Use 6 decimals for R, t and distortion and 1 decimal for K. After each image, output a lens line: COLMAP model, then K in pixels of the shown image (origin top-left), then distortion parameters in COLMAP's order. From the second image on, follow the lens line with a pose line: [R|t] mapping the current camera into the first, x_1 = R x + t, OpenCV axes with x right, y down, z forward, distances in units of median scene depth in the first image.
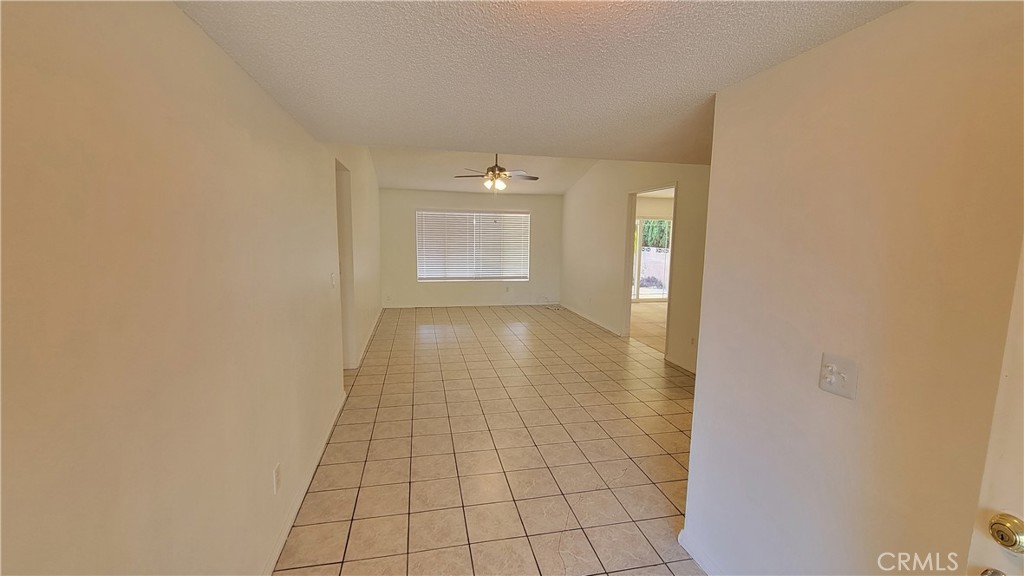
lens RADIAL K [[419.6, 0, 508.3], [0, 419.6, 286.2], [0, 0, 1]] dist [-0.003897, 0.000163]
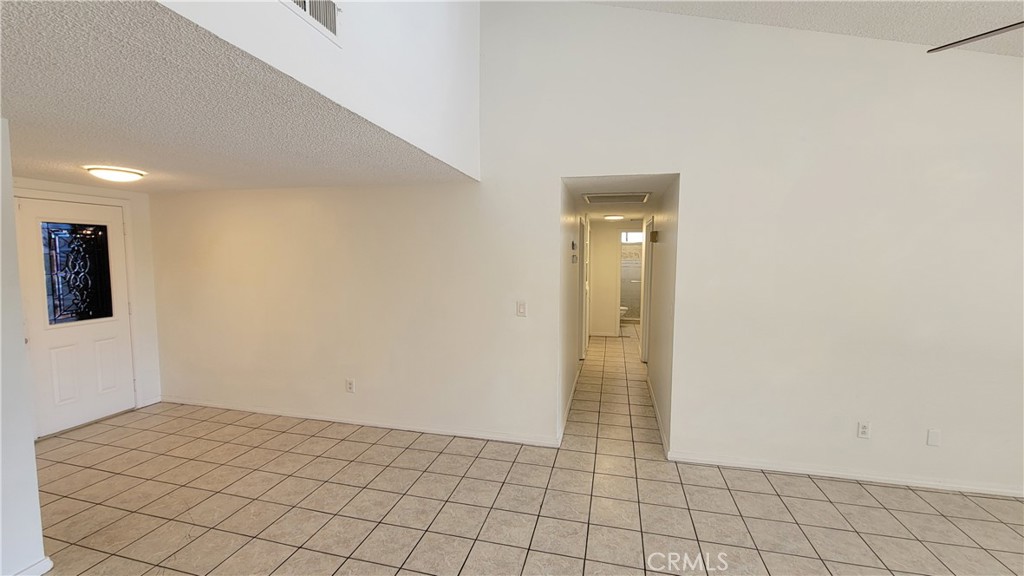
lens RADIAL K [[419.6, 0, 510.1], [0, 419.6, 290.3], [0, 0, 1]] dist [-0.003897, 0.000163]
pose [[-0.441818, 0.056732, -0.895309, 0.201109], [-0.124930, 0.984383, 0.124027, -0.074331], [0.888363, 0.166648, -0.427831, 0.592263]]
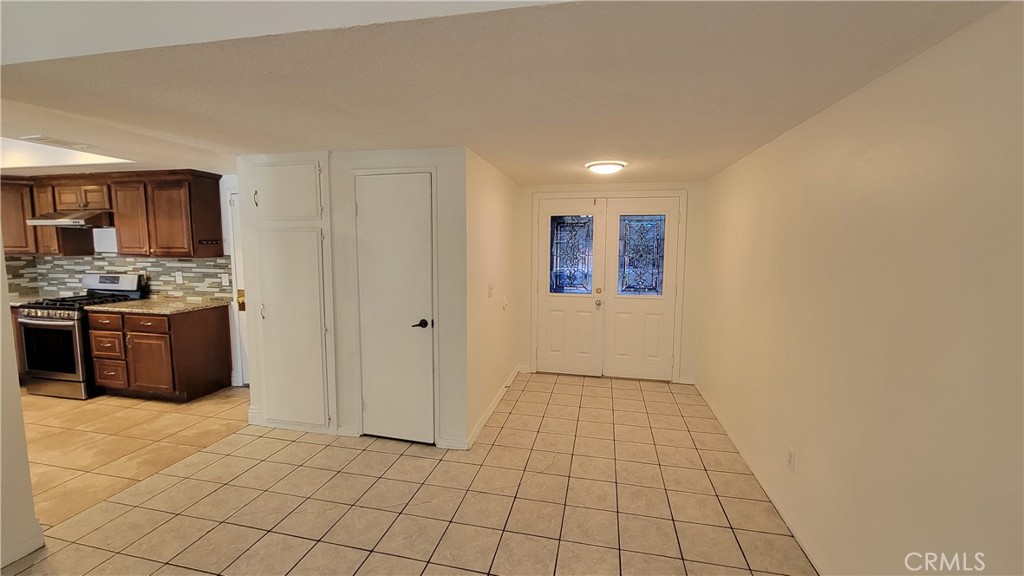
lens RADIAL K [[419.6, 0, 507.6], [0, 419.6, 282.6], [0, 0, 1]] dist [-0.003897, 0.000163]
pose [[-0.905716, -0.063835, 0.419052, -0.074605], [0.031366, 0.975793, 0.216437, -0.069234], [-0.422724, 0.209174, -0.881788, 0.550644]]
